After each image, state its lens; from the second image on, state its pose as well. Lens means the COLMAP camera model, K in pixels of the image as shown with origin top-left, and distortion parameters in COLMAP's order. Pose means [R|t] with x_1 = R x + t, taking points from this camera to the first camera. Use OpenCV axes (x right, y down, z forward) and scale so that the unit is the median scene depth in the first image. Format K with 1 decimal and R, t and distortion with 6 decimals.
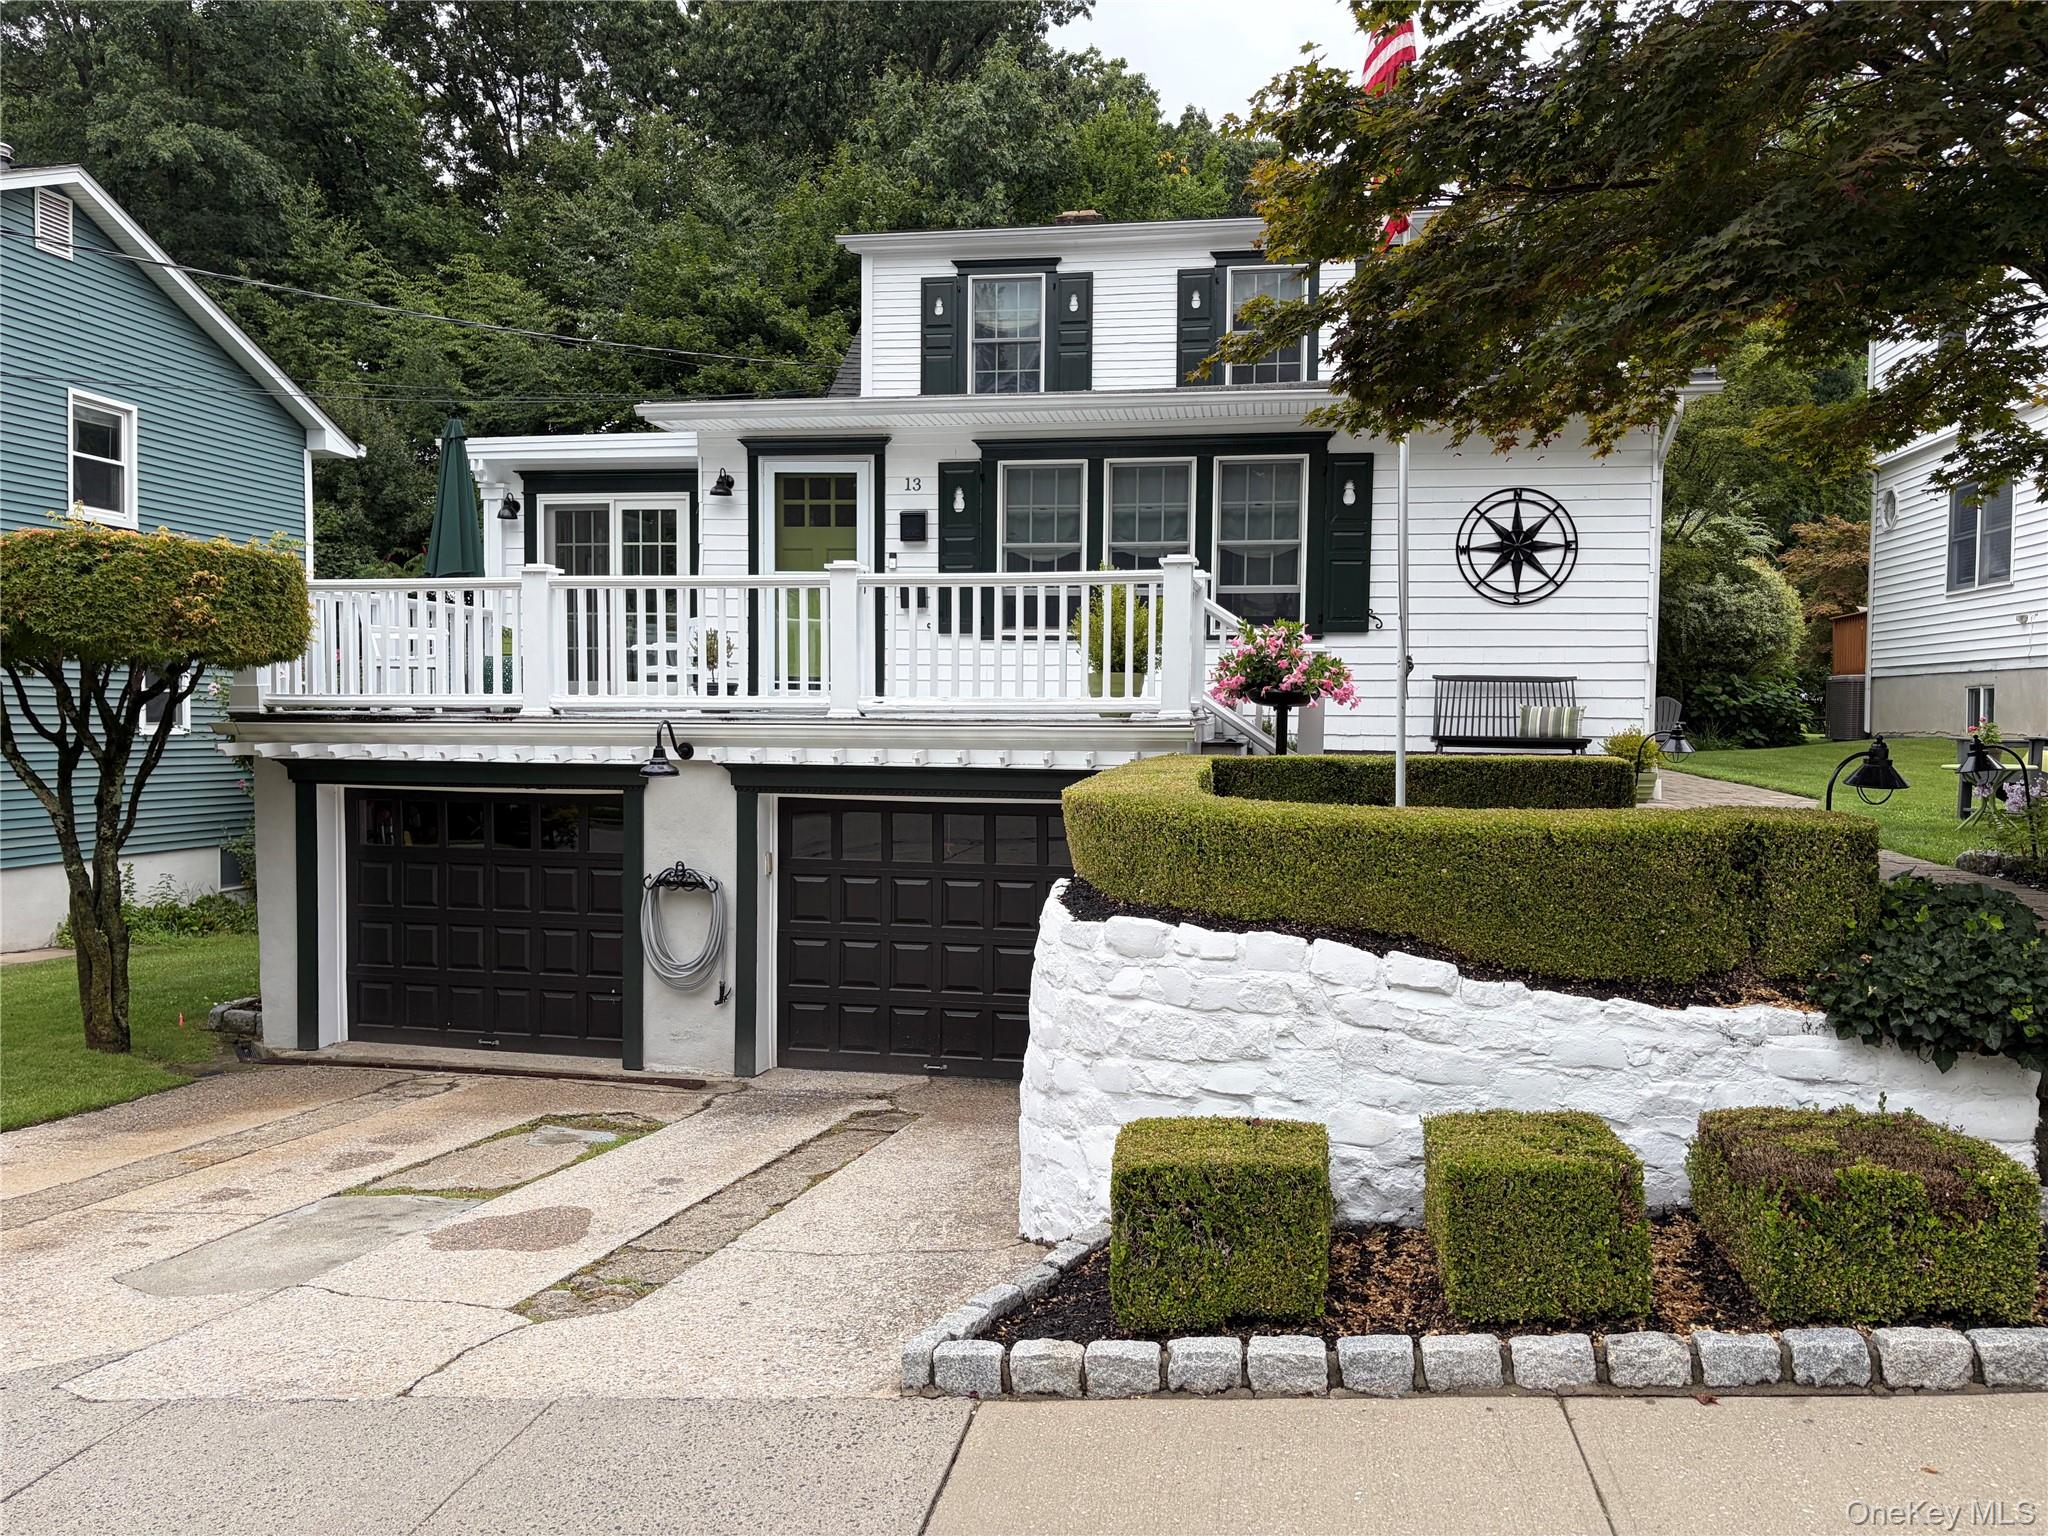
lens RADIAL K [[1540.4, 0, 1024.1], [0, 1540.4, 777.7], [0, 0, 1]] dist [0.048020, -0.049544]
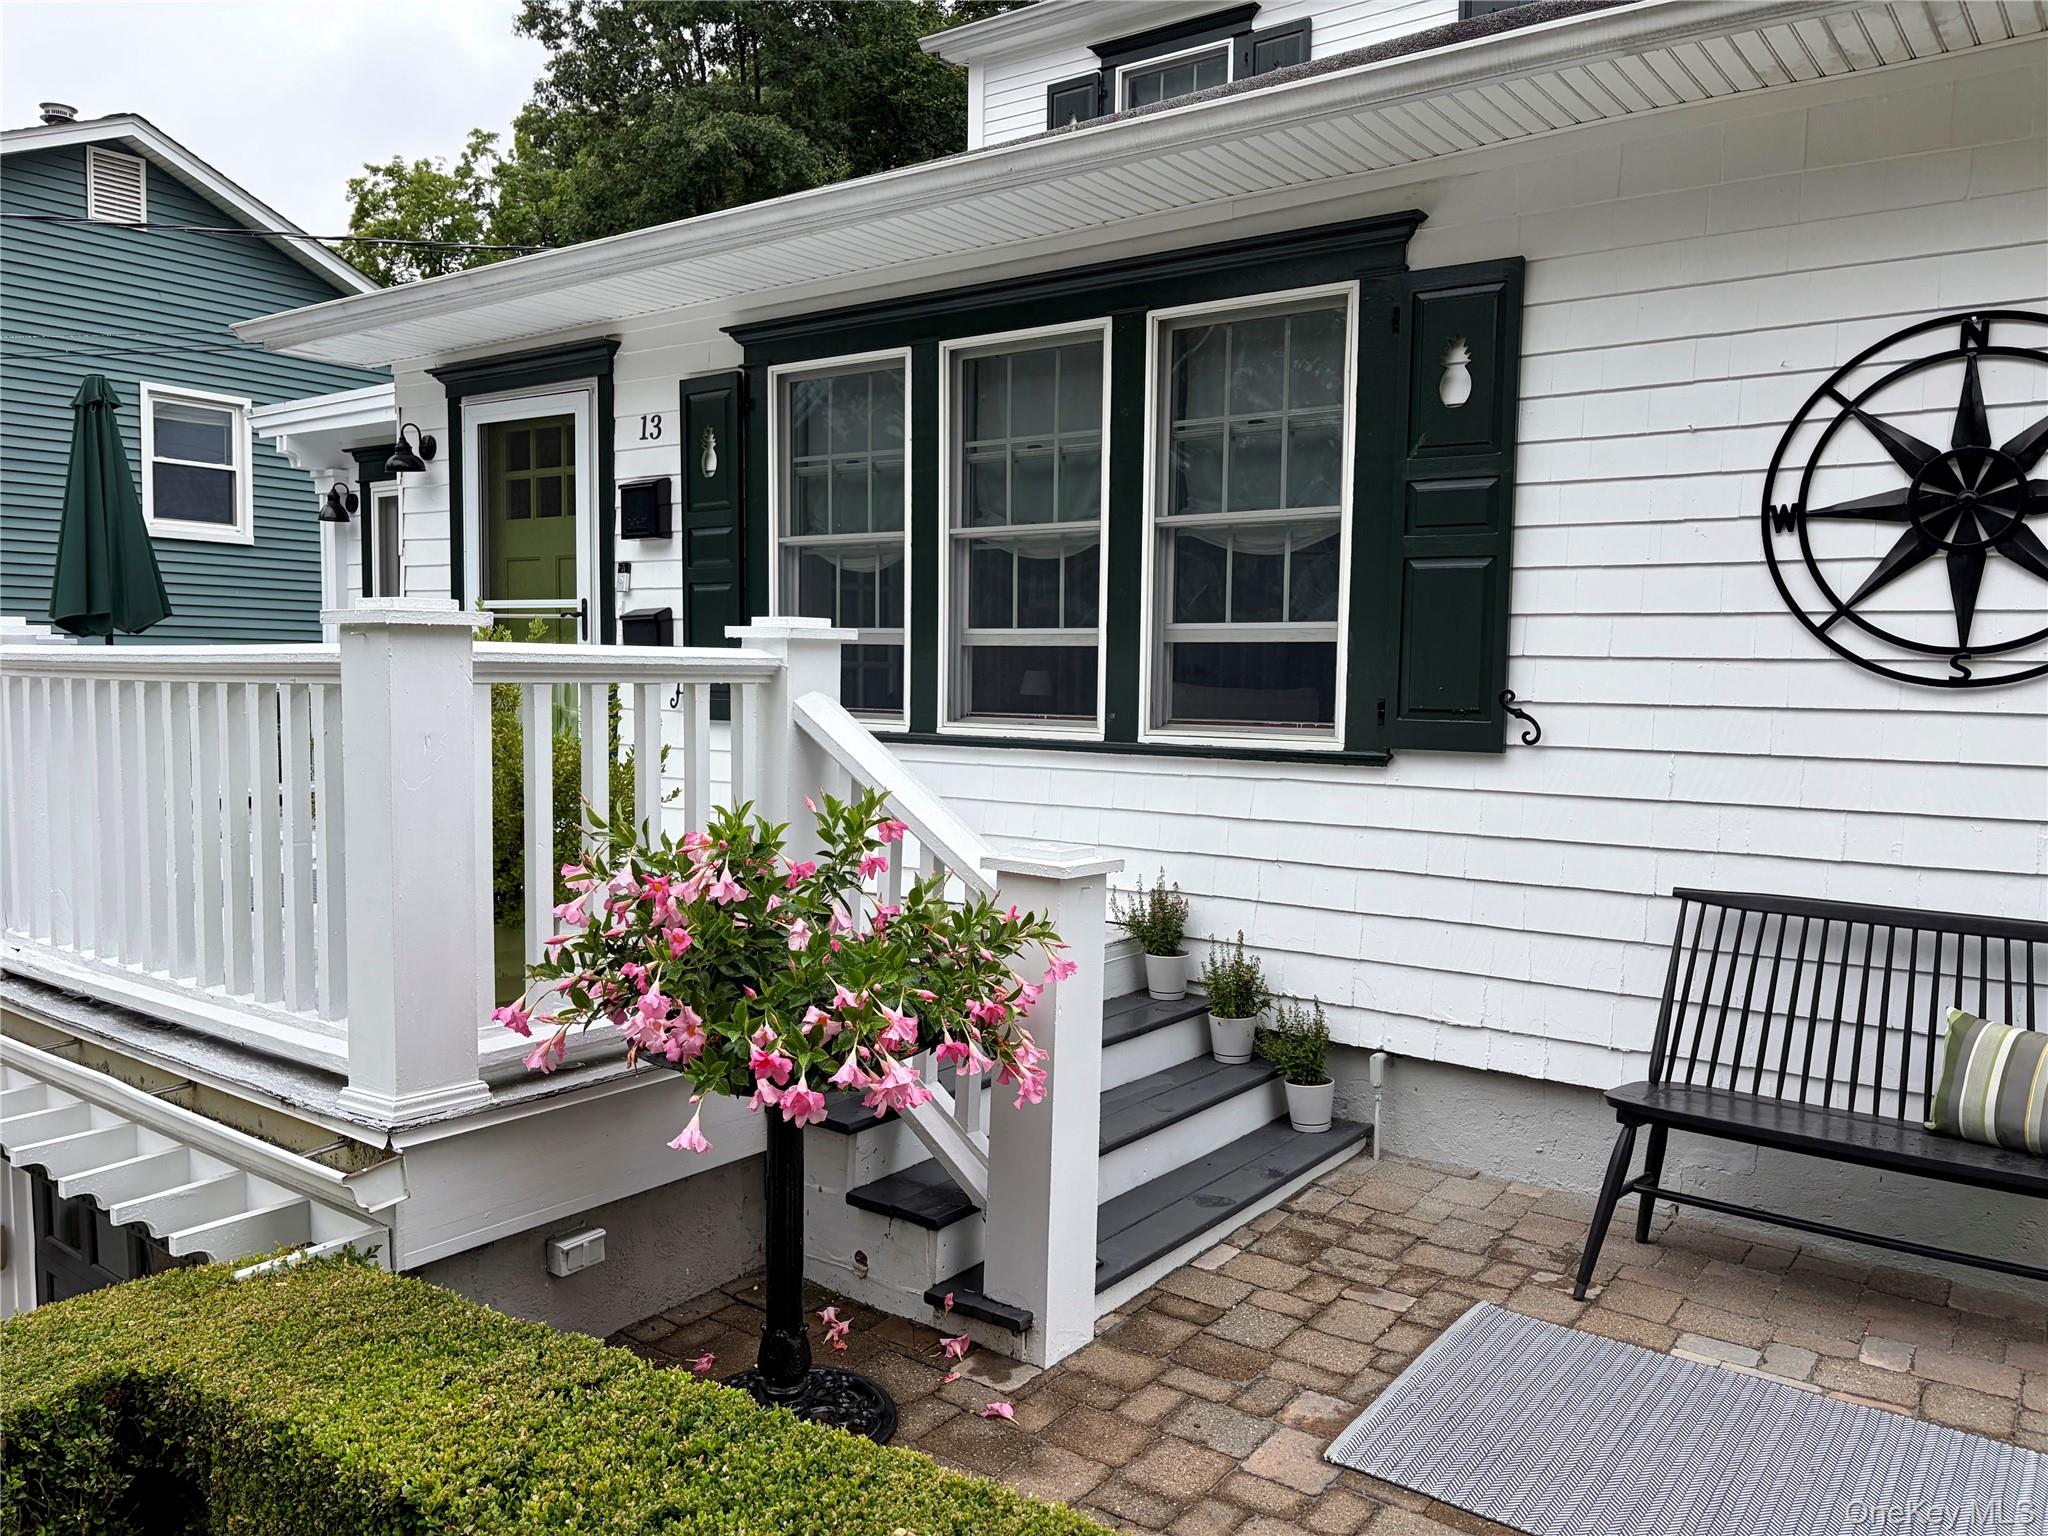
lens RADIAL K [[1540.4, 0, 1024.1], [0, 1540.4, 777.7], [0, 0, 1]] dist [0.048020, -0.049544]
pose [[0.890508, 0.035757, -0.453560, 0.284725], [-0.025565, 0.999264, 0.028583, -0.094626], [0.454248, -0.013858, 0.890768, 0.613041]]
